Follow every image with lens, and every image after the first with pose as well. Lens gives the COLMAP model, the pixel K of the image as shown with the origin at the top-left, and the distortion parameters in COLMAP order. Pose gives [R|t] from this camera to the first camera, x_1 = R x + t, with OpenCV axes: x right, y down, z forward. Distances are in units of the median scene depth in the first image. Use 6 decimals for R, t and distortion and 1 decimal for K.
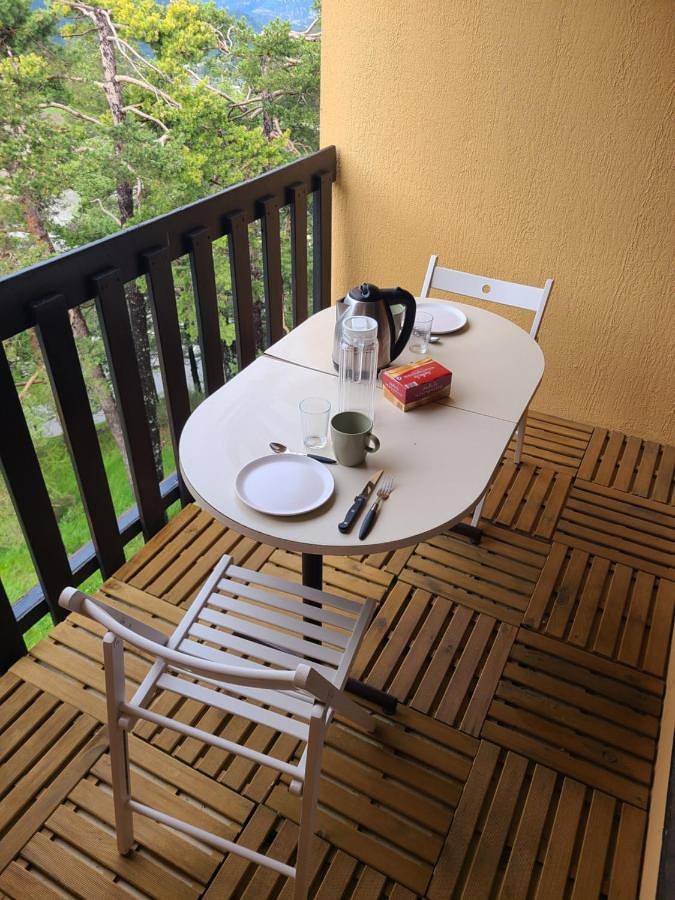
lens RADIAL K [[684.4, 0, 337.5], [0, 684.4, 450.0], [0, 0, 1]] dist [-0.000630, -0.000535]
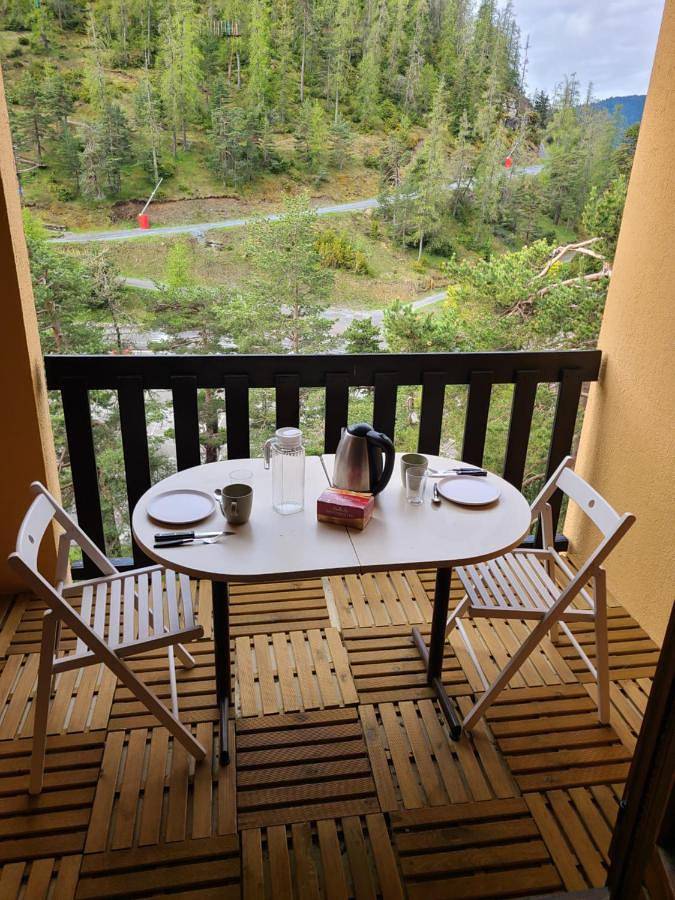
lens RADIAL K [[665.8, 0, 337.5], [0, 665.8, 450.0], [0, 0, 1]] dist [0.058261, 0.000025]
pose [[0.598856, 0.309726, -0.738540, 0.801791], [-0.487813, 0.872444, -0.029667, -0.122871], [0.635146, 0.378036, 0.673557, 0.159934]]
